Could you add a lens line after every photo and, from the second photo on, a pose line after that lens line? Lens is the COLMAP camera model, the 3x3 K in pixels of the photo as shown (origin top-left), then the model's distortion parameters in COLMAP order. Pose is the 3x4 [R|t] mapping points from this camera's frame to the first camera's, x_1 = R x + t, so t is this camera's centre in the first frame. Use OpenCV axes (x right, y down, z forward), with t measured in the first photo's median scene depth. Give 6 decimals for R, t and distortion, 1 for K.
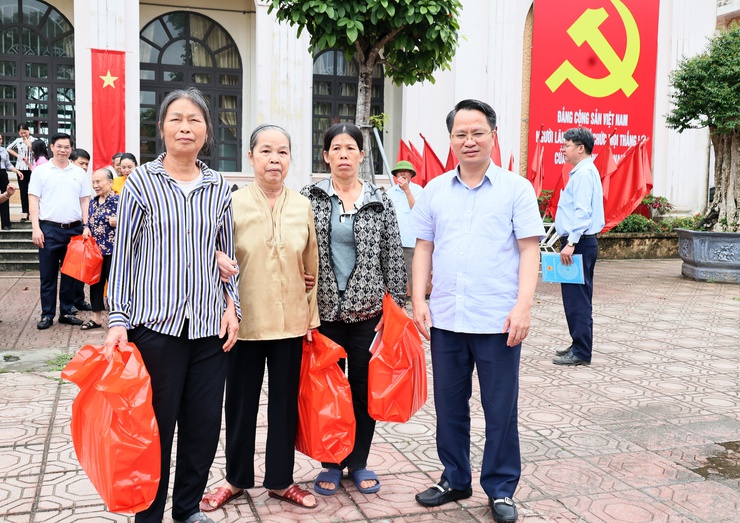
lens RADIAL K [[792.5, 0, 370.0], [0, 792.5, 261.5], [0, 0, 1]] dist [0.000192, -0.121546]
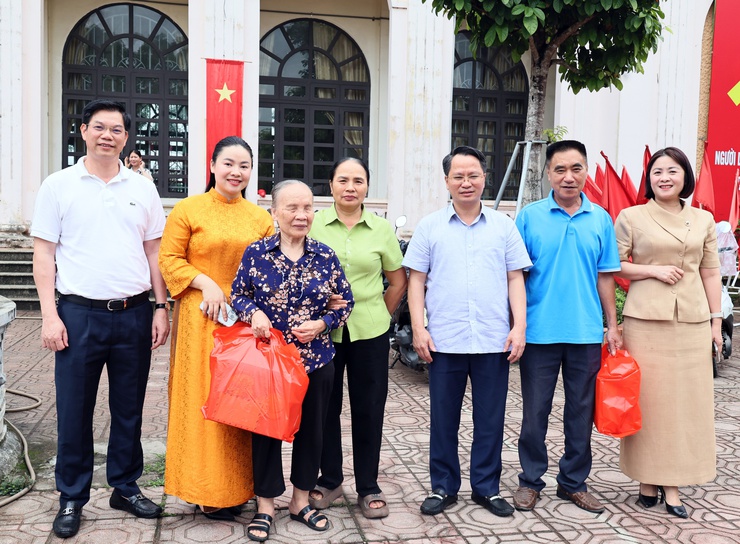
lens RADIAL K [[814.2, 0, 370.0], [0, 814.2, 272.0], [0, 0, 1]] dist [-0.050296, -0.007209]
pose [[0.991142, 0.016052, -0.131830, -0.040965], [-0.018801, 0.999630, -0.019639, -0.013418], [0.131466, 0.021944, 0.991078, 0.109807]]
